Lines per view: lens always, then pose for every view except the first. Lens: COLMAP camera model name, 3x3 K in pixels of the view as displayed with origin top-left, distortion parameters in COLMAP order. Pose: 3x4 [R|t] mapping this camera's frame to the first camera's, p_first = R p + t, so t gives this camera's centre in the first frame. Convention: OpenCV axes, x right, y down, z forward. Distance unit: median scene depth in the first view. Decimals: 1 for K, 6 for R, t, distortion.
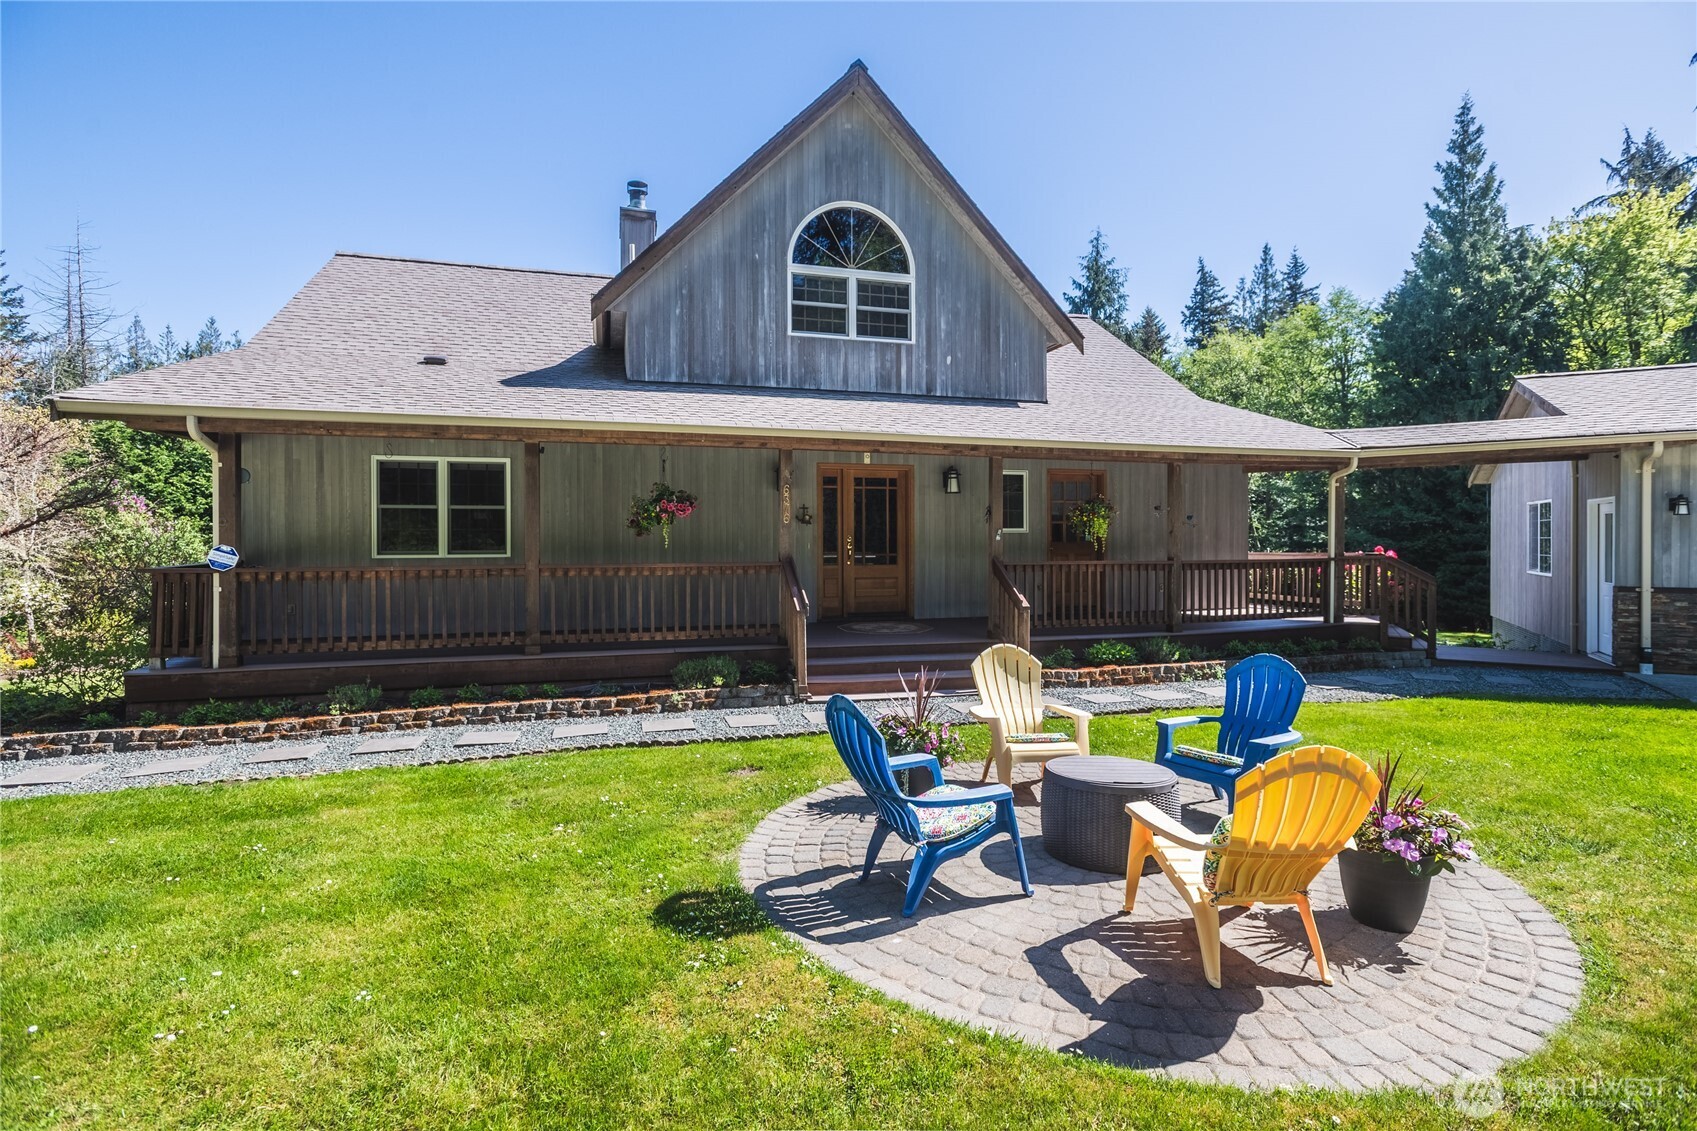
lens RADIAL K [[805.3, 0, 848.9], [0, 805.3, 559.4], [0, 0, 1]] dist [0.000079, -0.000004]
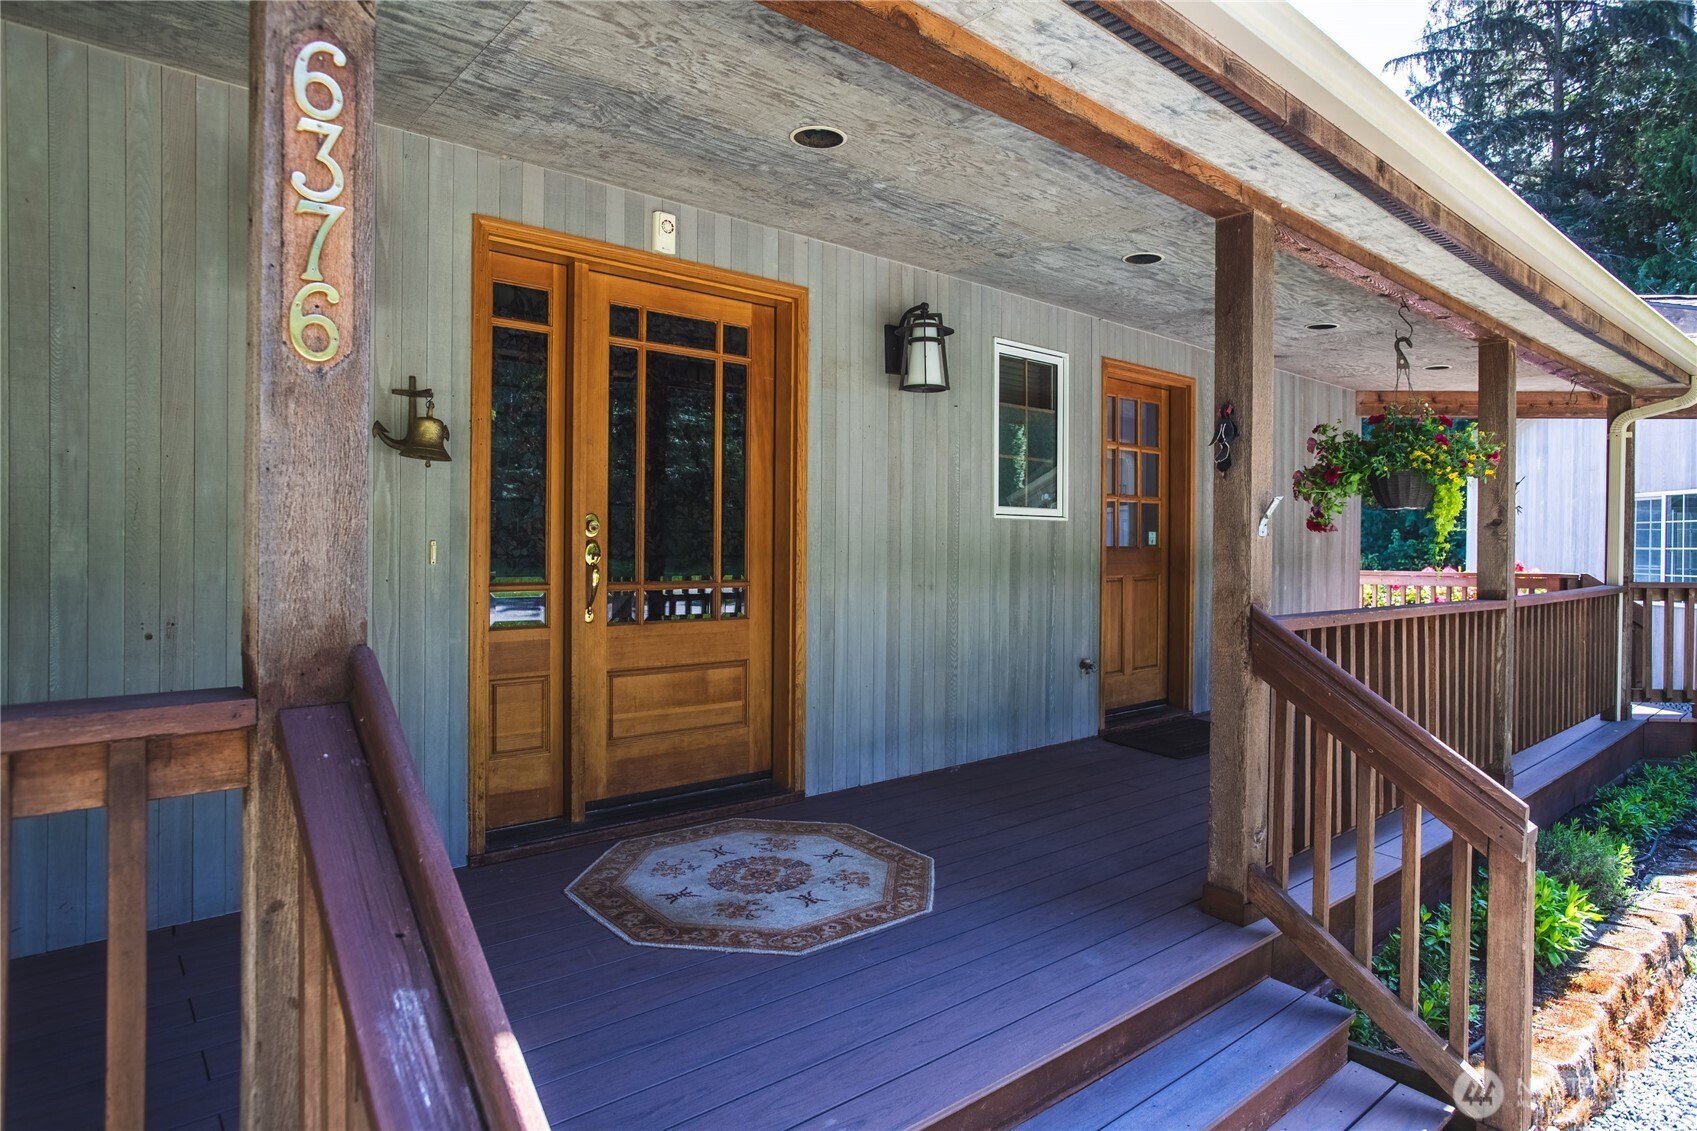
lens RADIAL K [[976.0, 0, 848.8], [0, 976.0, 558.3], [0, 0, 1]] dist [-0.006364, -0.000613]
pose [[0.918333, 0.007807, 0.395732, -0.048788], [-0.004645, 0.999949, -0.008947, -0.012624], [-0.395782, 0.006378, 0.918322, 0.656251]]
